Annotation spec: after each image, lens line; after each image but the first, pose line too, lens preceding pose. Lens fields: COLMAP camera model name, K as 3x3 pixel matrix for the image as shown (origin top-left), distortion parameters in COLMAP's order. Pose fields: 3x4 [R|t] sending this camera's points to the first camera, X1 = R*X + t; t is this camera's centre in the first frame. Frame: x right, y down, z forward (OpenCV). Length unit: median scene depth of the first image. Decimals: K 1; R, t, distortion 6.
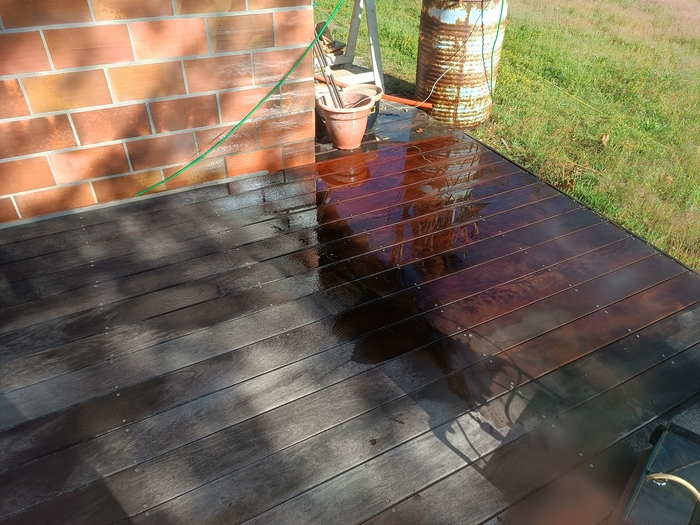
lens RADIAL K [[512.2, 0, 355.3], [0, 512.2, 262.8], [0, 0, 1]] dist [0.055289, -0.050671]
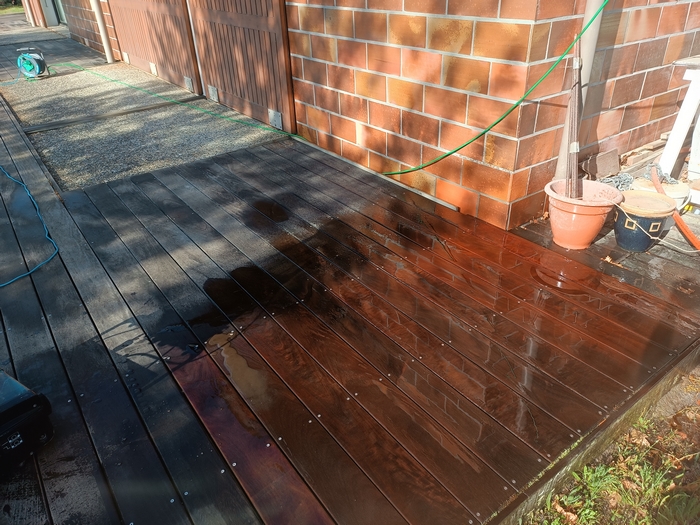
lens RADIAL K [[512.2, 0, 355.3], [0, 512.2, 262.8], [0, 0, 1]] dist [0.055289, -0.050671]
pose [[0.129616, 0.468705, -0.873793, 0.945277], [-0.576762, 0.752451, 0.318062, -0.383707], [0.806564, 0.462745, 0.367861, 0.640733]]
